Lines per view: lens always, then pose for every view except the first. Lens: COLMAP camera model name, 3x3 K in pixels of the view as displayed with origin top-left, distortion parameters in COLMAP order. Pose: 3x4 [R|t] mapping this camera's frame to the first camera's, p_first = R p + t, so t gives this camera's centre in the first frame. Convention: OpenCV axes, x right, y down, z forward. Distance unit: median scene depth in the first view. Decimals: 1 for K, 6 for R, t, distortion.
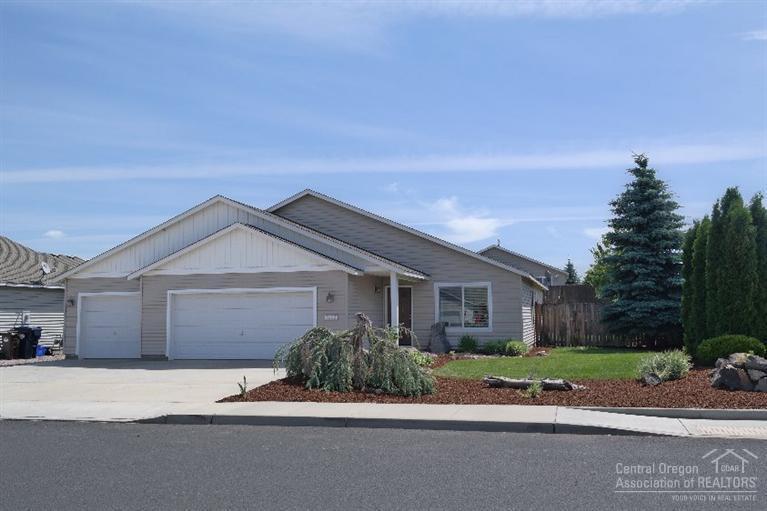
lens RADIAL K [[692.9, 0, 383.5], [0, 692.9, 255.5], [0, 0, 1]] dist [0.033535, 0.002013]
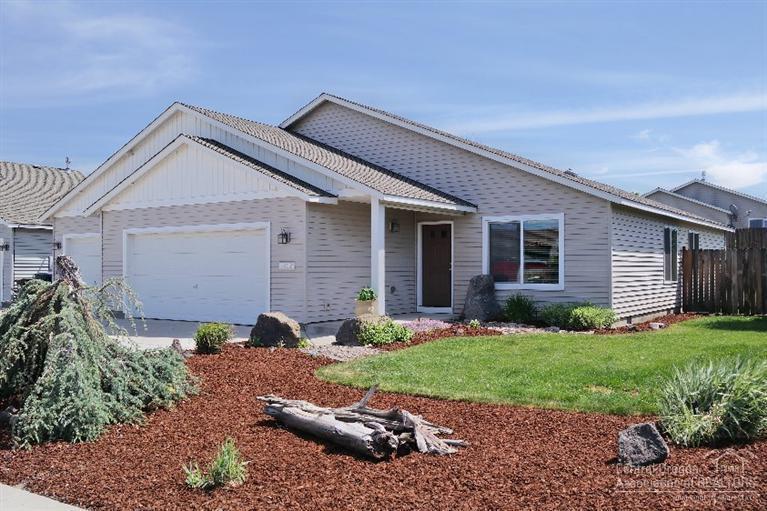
lens RADIAL K [[668.9, 0, 383.5], [0, 668.9, 255.5], [0, 0, 1]] dist [-0.009501, -0.001089]
pose [[0.937855, 0.004731, -0.346995, 0.215187], [0.019878, 0.997533, 0.067328, 0.032440], [0.346458, -0.070042, 0.935447, 0.365668]]
